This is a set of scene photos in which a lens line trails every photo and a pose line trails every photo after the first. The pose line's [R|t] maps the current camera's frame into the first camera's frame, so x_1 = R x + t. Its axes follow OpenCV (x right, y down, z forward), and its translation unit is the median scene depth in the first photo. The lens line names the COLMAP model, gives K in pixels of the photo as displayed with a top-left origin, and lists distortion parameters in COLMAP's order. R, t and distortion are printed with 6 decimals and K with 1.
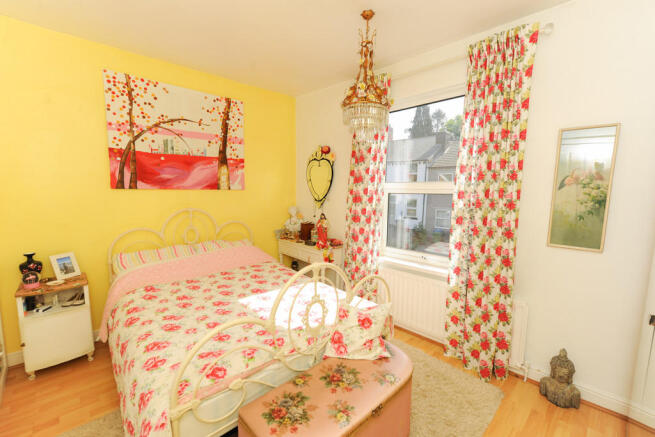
lens RADIAL K [[281.6, 0, 325.2], [0, 281.6, 217.6], [0, 0, 1]] dist [-0.000212, -0.000171]
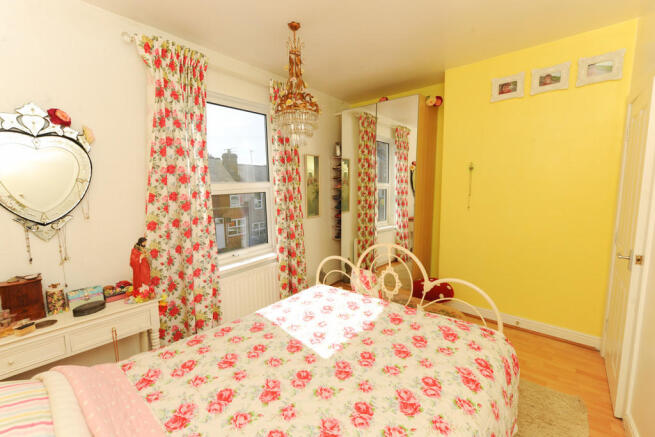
lens RADIAL K [[281.6, 0, 325.2], [0, 281.6, 217.6], [0, 0, 1]] dist [-0.000212, -0.000171]
pose [[-0.154176, -0.116117, 0.981197, -0.826209], [0.127924, 0.982366, 0.136356, -0.112277], [-0.979727, 0.146541, -0.136603, 0.931005]]
